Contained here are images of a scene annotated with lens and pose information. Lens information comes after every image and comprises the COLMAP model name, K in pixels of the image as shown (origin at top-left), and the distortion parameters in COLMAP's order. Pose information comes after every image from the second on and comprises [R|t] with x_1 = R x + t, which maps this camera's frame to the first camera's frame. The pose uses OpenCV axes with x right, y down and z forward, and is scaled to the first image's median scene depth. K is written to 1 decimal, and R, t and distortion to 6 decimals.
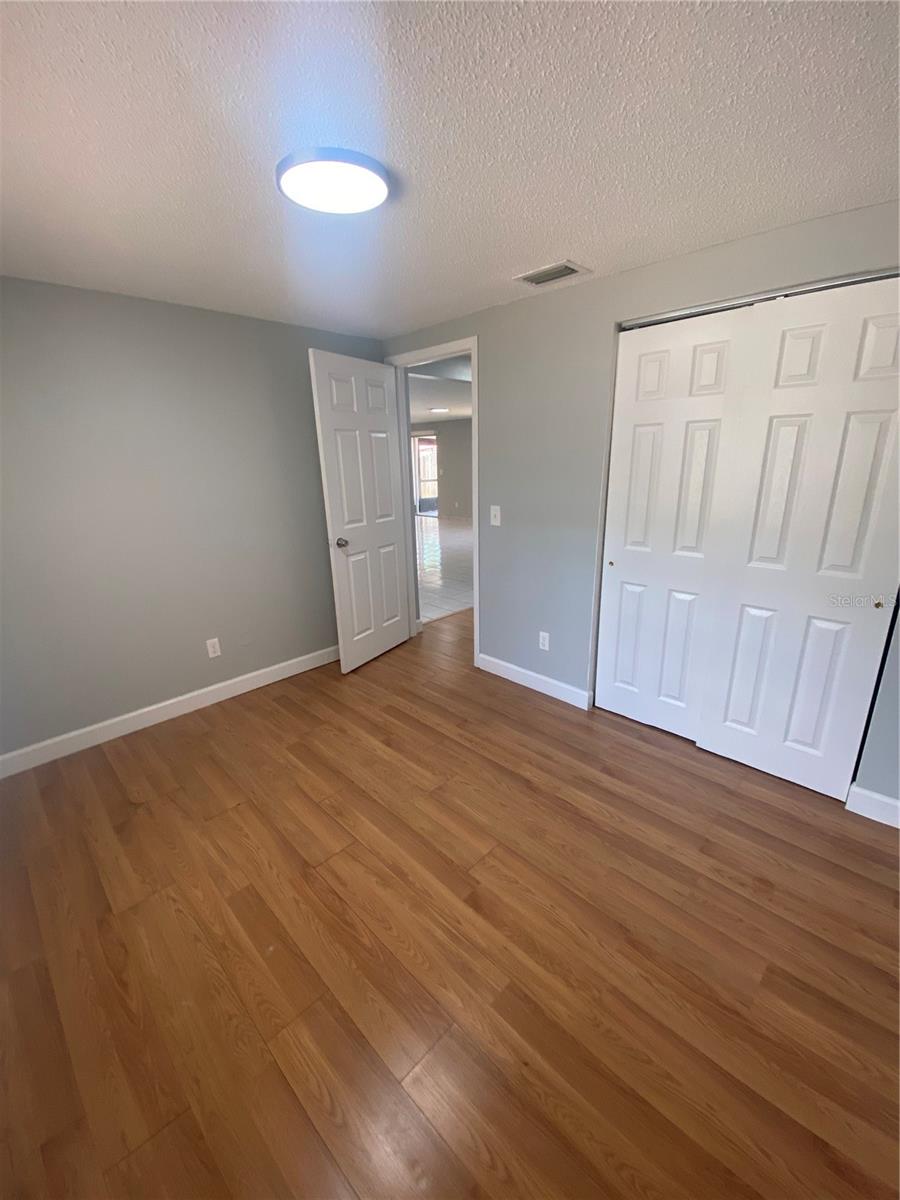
lens RADIAL K [[482.1, 0, 451.8], [0, 482.1, 599.3], [0, 0, 1]] dist [-0.002099, -0.001955]
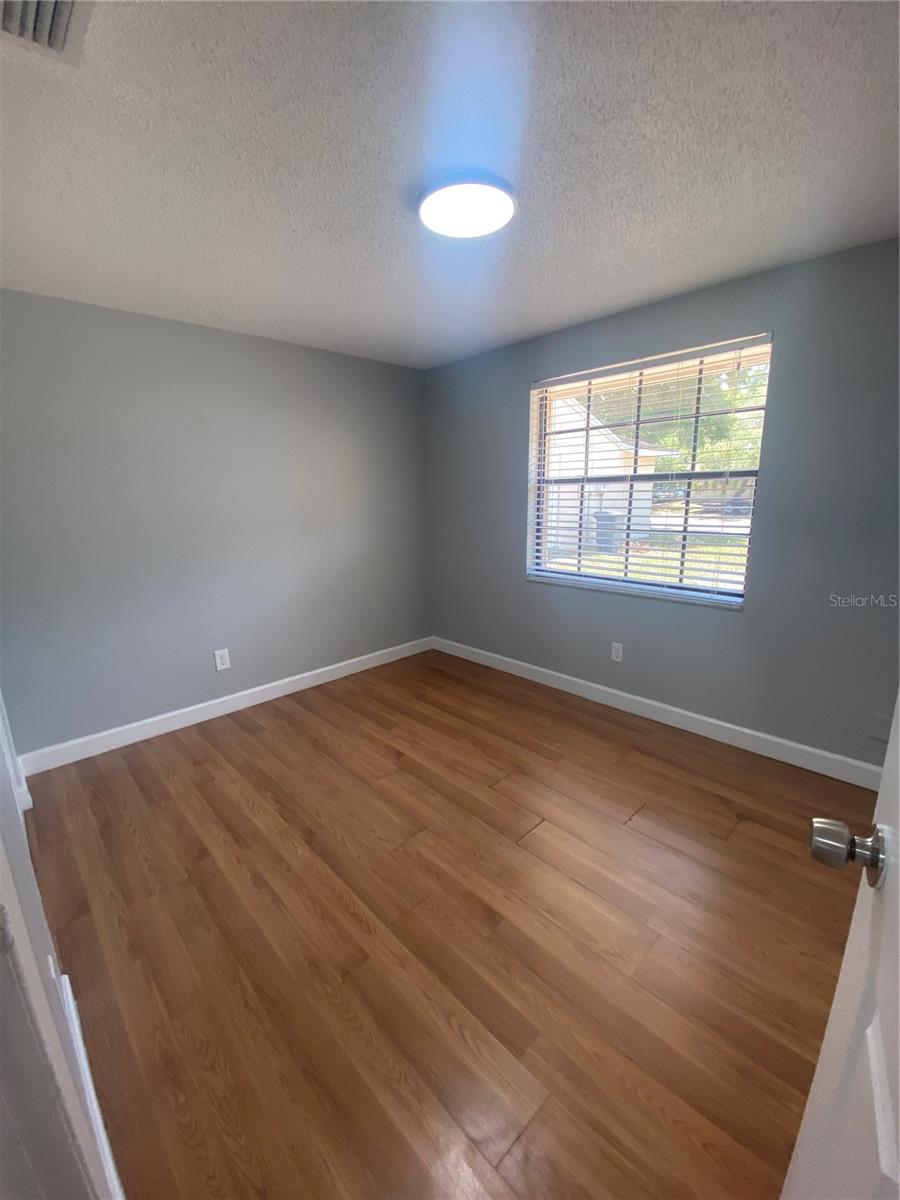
lens RADIAL K [[482.1, 0, 451.6], [0, 482.1, 599.9], [0, 0, 1]] dist [-0.002099, -0.001955]
pose [[-0.999100, 0.032466, 0.027306, -0.134326], [0.041657, 0.872536, 0.486771, -0.408076], [-0.008022, 0.487470, -0.873103, 1.596320]]
